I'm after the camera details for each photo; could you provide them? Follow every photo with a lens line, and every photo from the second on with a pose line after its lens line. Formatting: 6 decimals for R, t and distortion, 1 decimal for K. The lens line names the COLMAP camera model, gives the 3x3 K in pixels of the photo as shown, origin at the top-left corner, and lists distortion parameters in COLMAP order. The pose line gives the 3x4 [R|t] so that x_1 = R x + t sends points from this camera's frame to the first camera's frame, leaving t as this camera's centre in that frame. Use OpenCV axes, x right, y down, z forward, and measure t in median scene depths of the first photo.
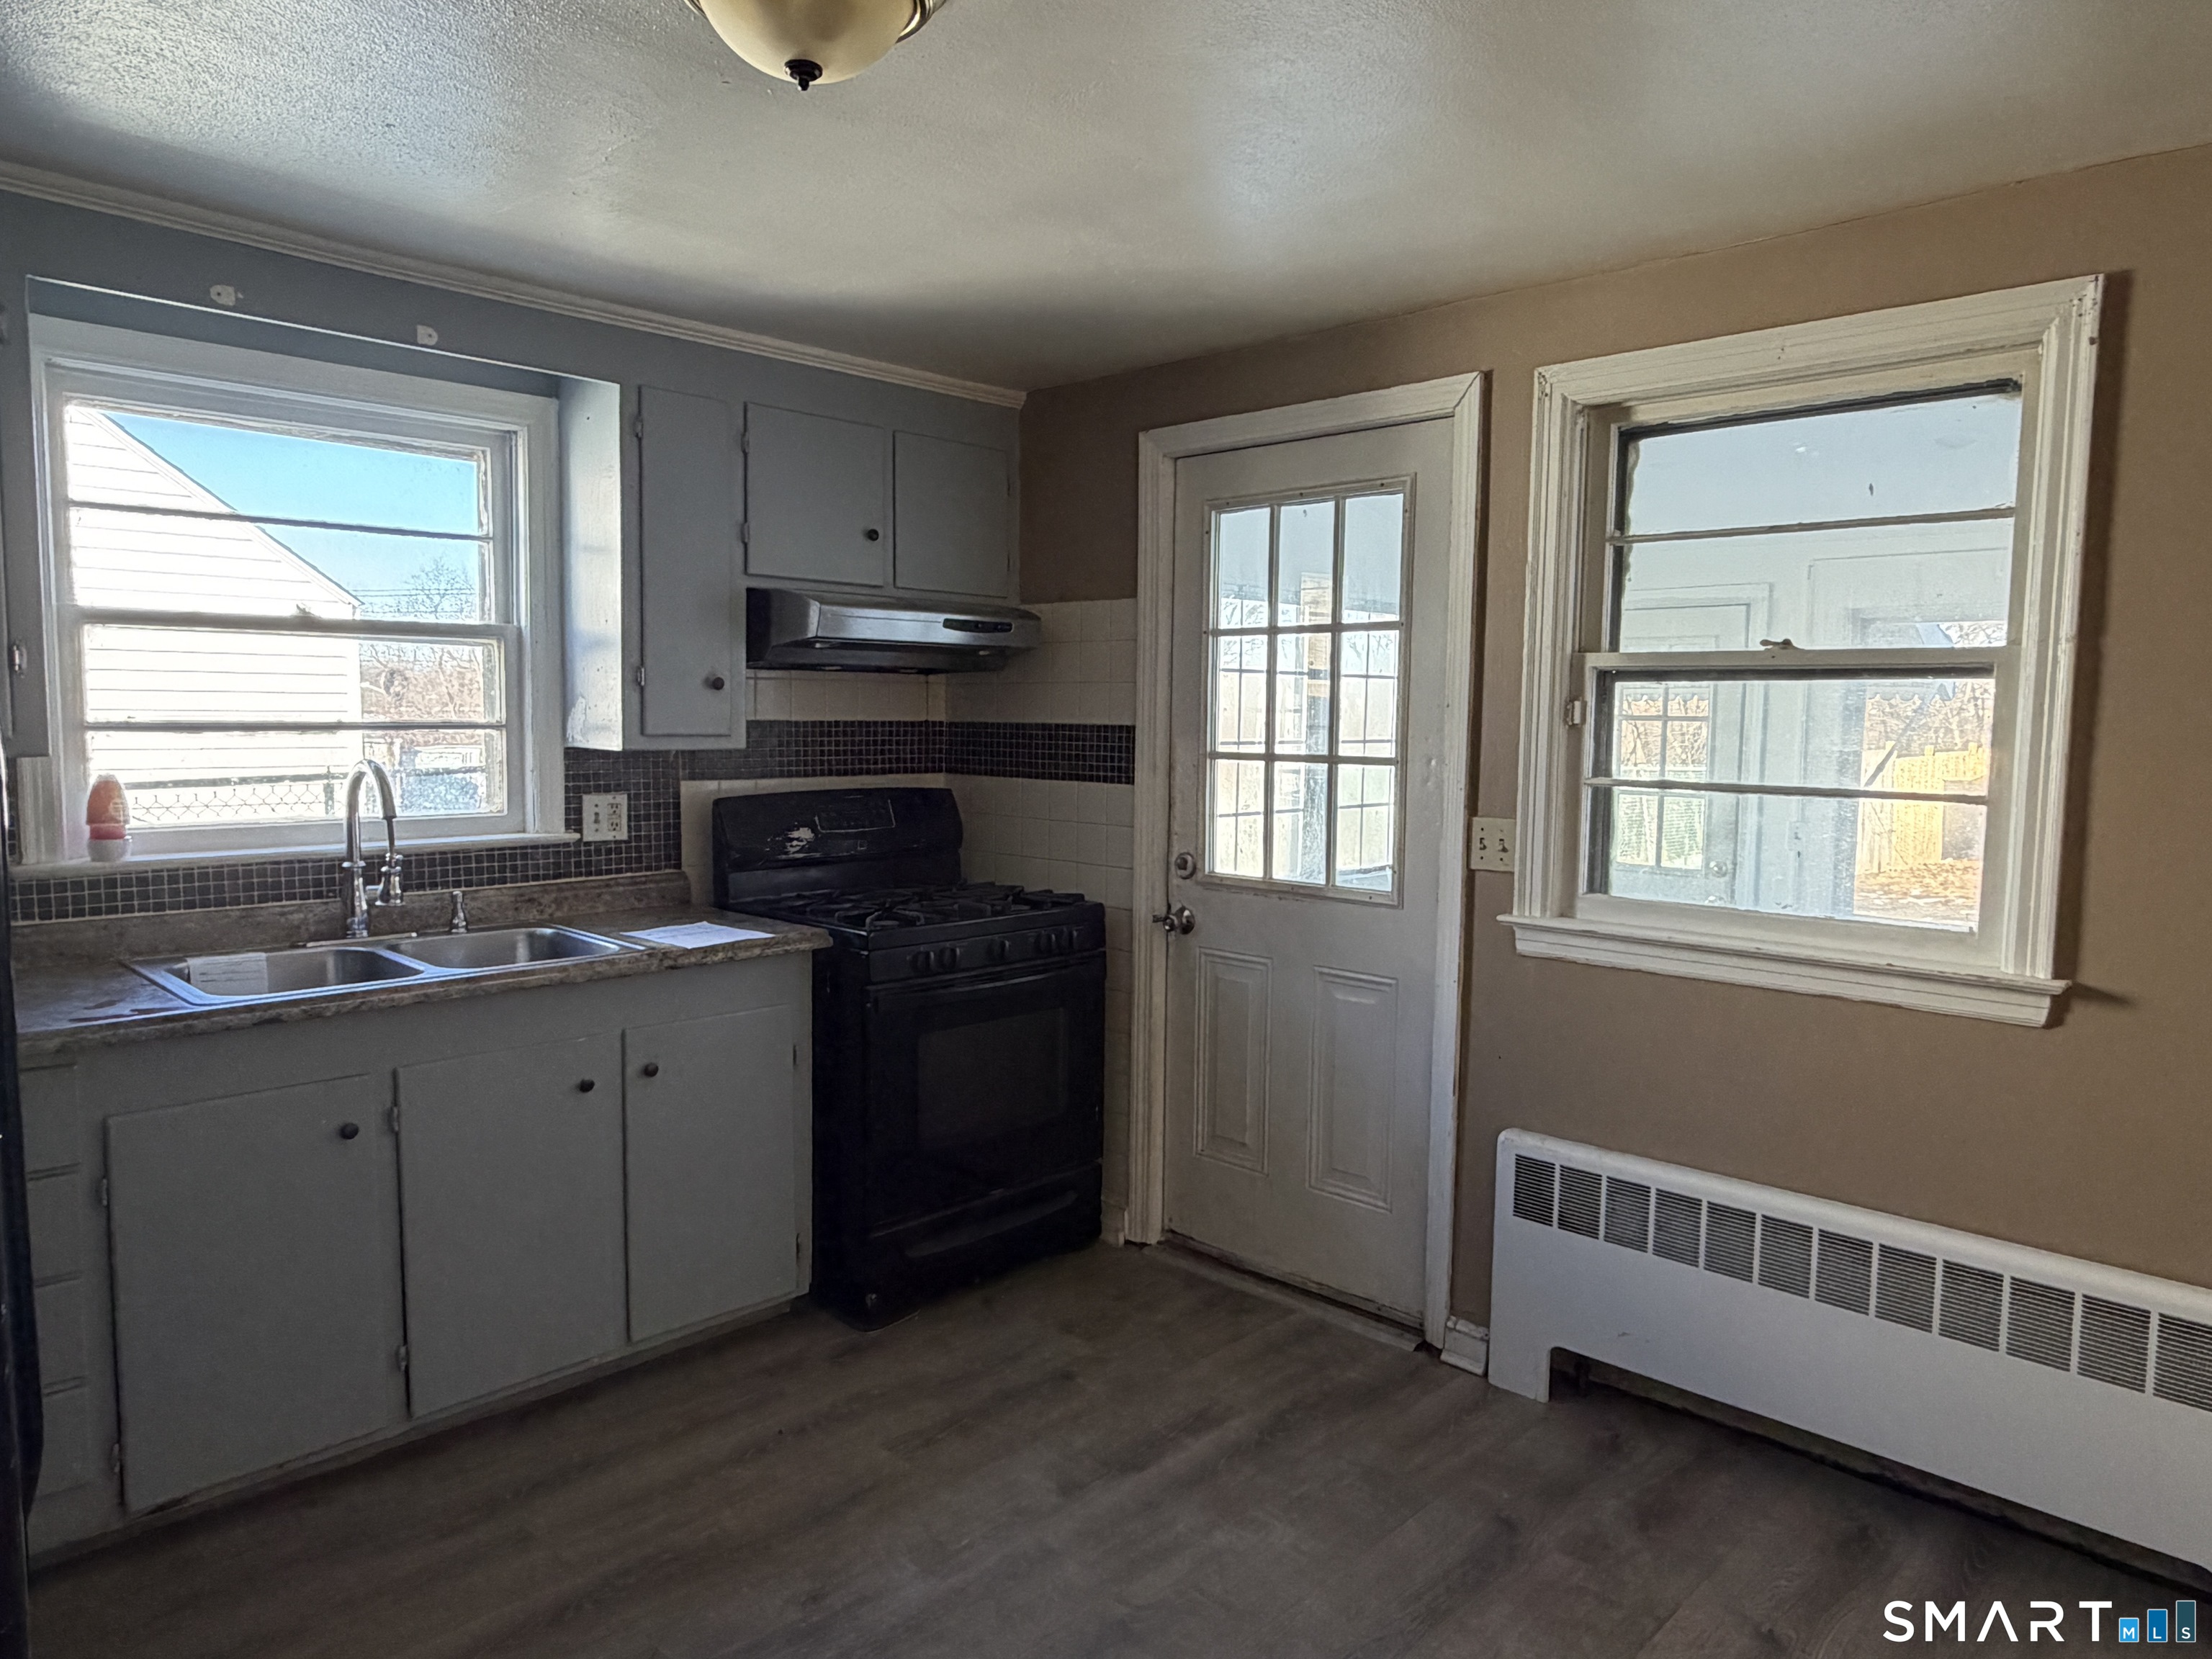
lens RADIAL K [[1437.1, 0, 1086.5], [0, 1437.1, 823.3], [0, 0, 1]] dist [-0.000717, 0.000887]
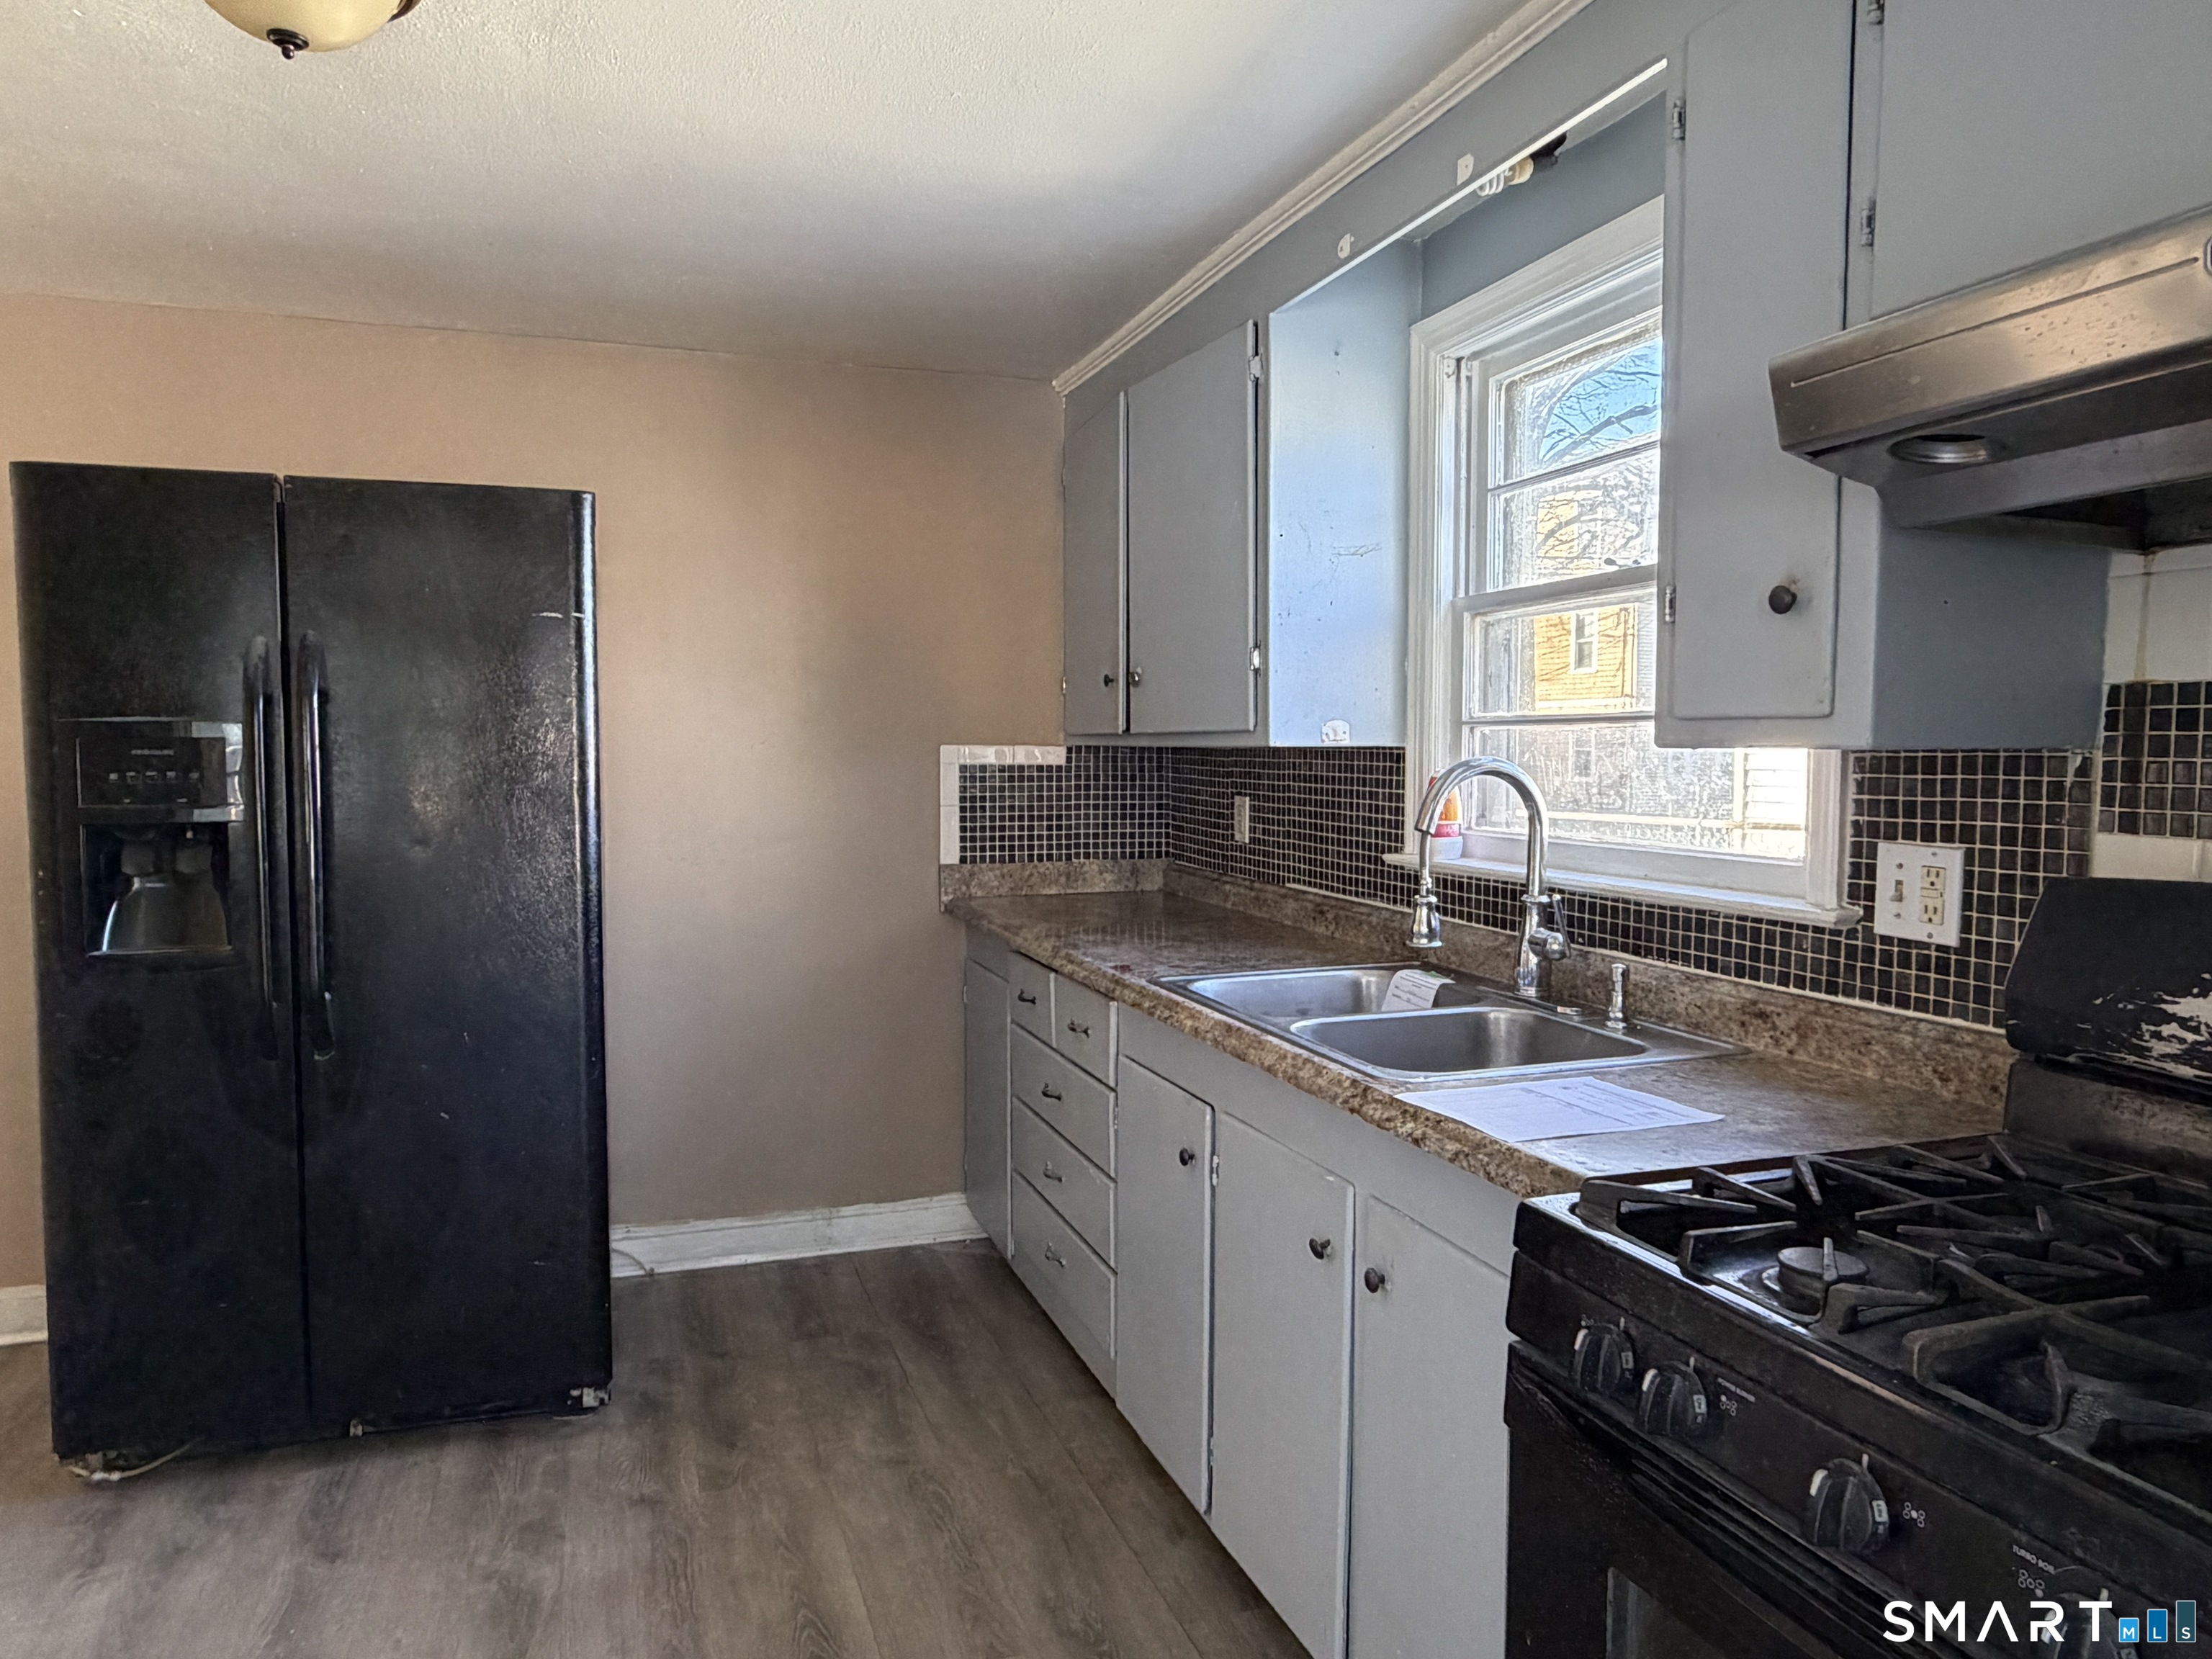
lens RADIAL K [[1437.1, 0, 1086.5], [0, 1437.1, 823.3], [0, 0, 1]] dist [-0.000717, 0.000887]
pose [[-0.458106, 0.035396, -0.888192, 0.228746], [-0.075616, 0.994033, 0.078614, -0.044722], [0.885675, 0.103175, -0.452697, 0.974560]]
